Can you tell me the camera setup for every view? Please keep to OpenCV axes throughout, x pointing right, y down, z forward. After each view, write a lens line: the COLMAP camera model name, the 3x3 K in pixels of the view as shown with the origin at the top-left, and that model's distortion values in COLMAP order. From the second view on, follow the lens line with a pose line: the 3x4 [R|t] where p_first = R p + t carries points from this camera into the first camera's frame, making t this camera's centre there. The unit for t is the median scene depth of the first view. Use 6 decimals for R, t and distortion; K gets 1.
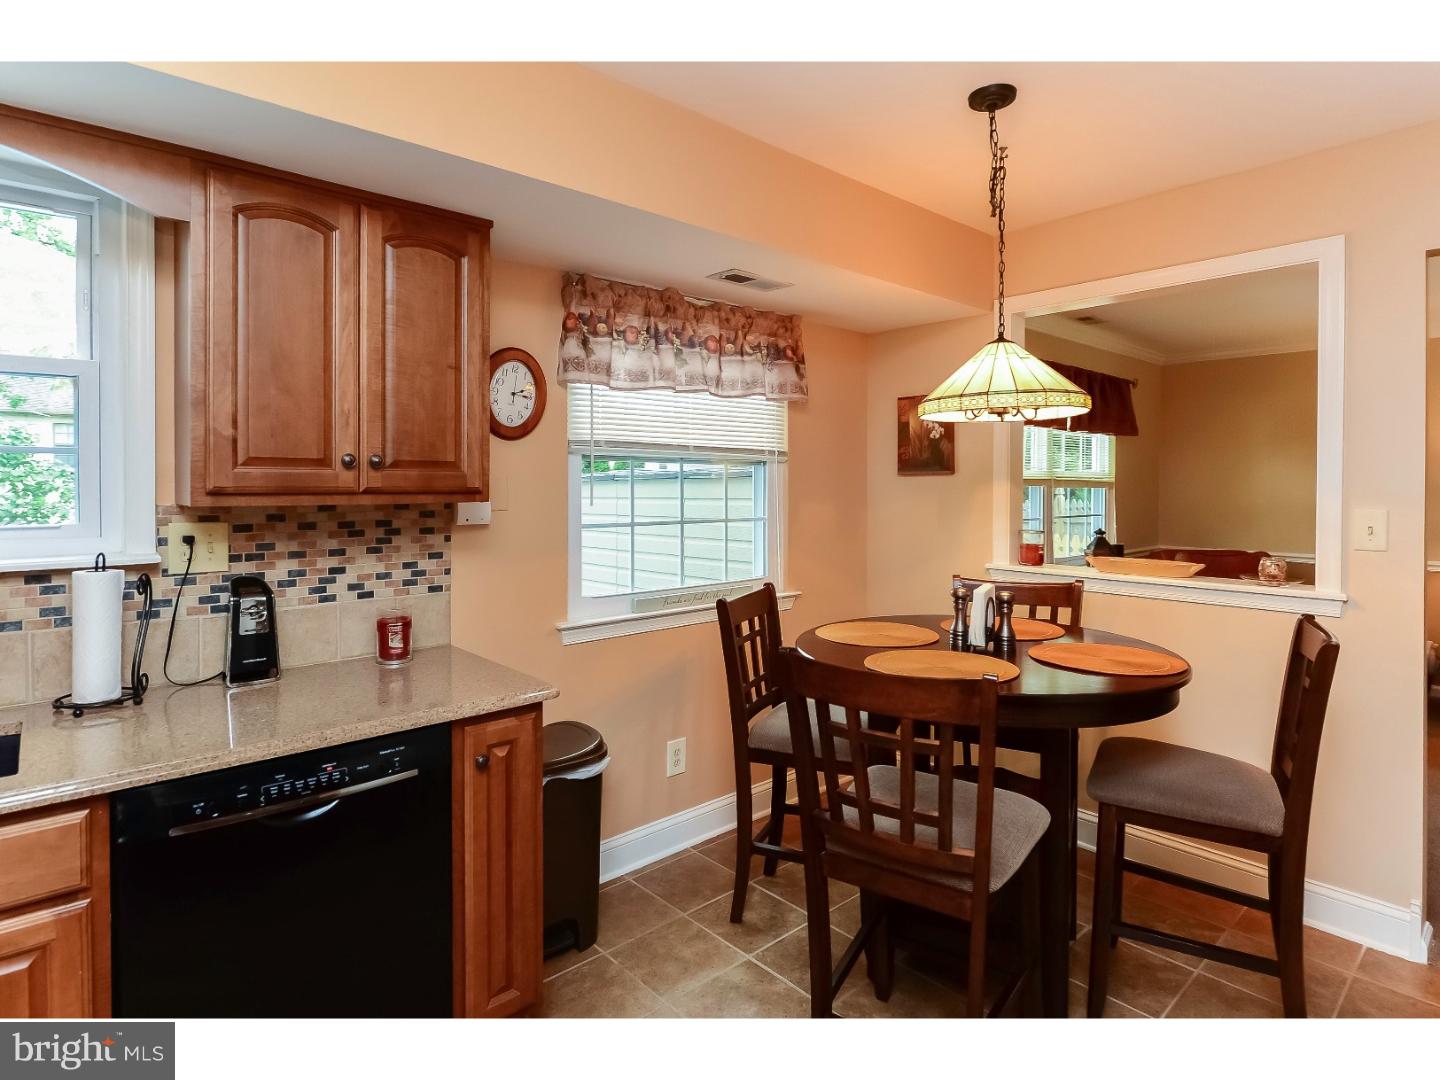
lens RADIAL K [[763.7, 0, 738.4], [0, 763.7, 496.3], [0, 0, 1]] dist [-0.001091, -0.001684]
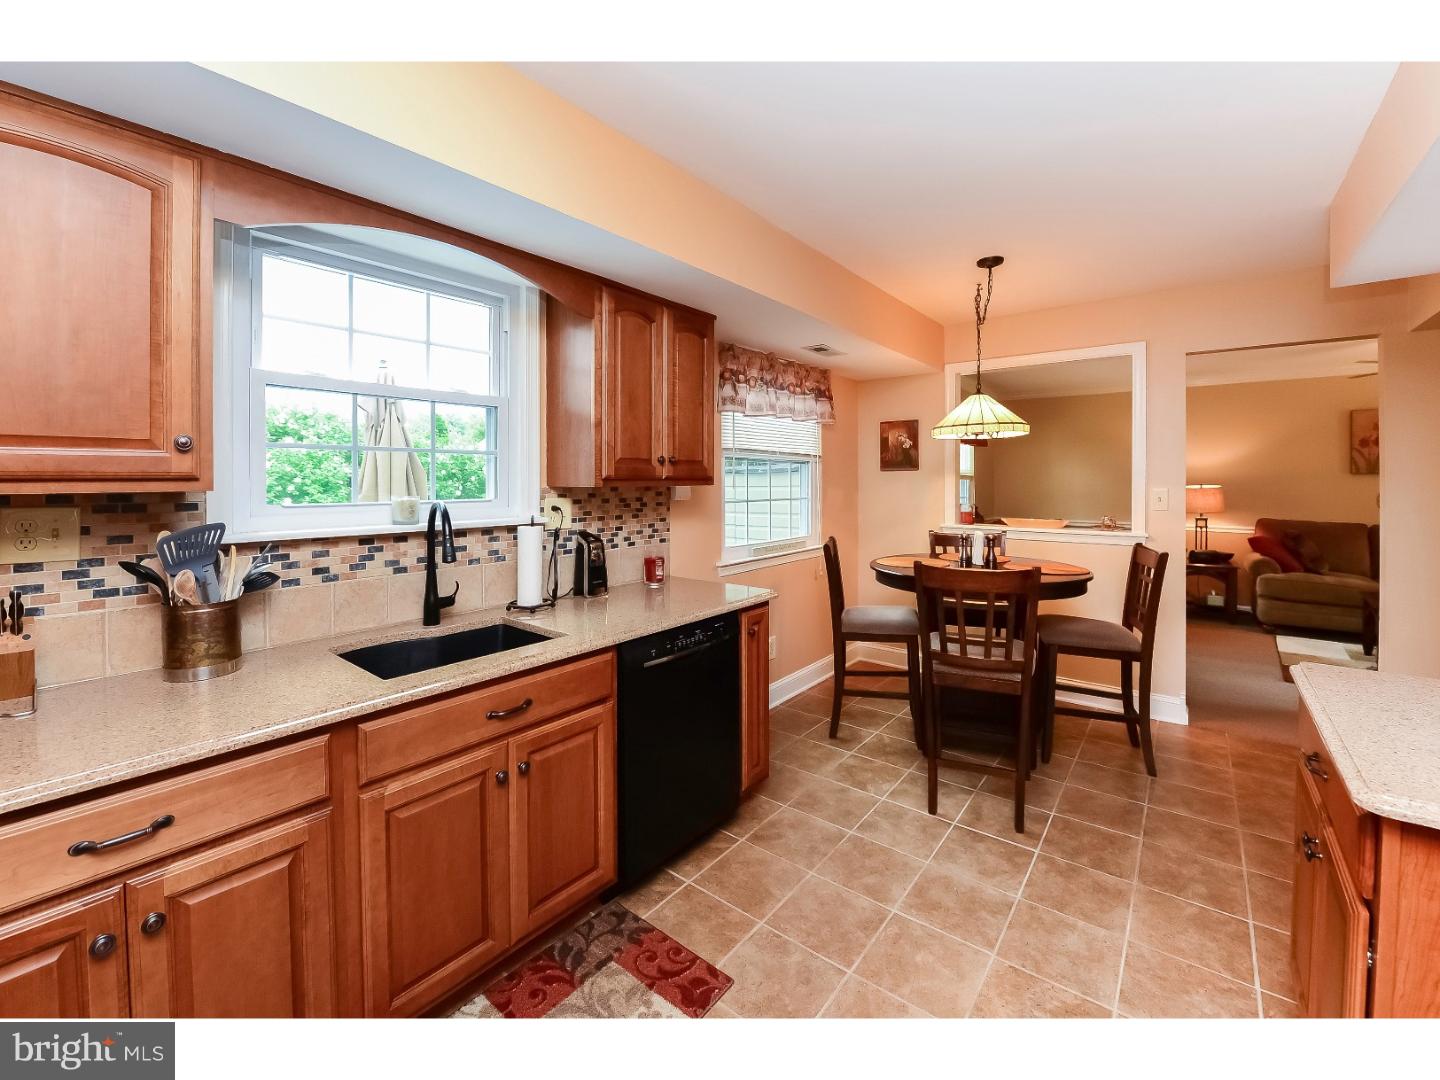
lens RADIAL K [[589.6, 0, 749.7], [0, 589.6, 489.2], [0, 0, 1]] dist [-0.005238, -0.001391]
pose [[0.983648, -0.005717, 0.180012, -0.450553], [0.005792, 0.999983, 0.000112, 0.015130], [-0.180010, 0.000932, 0.983664, -0.254192]]
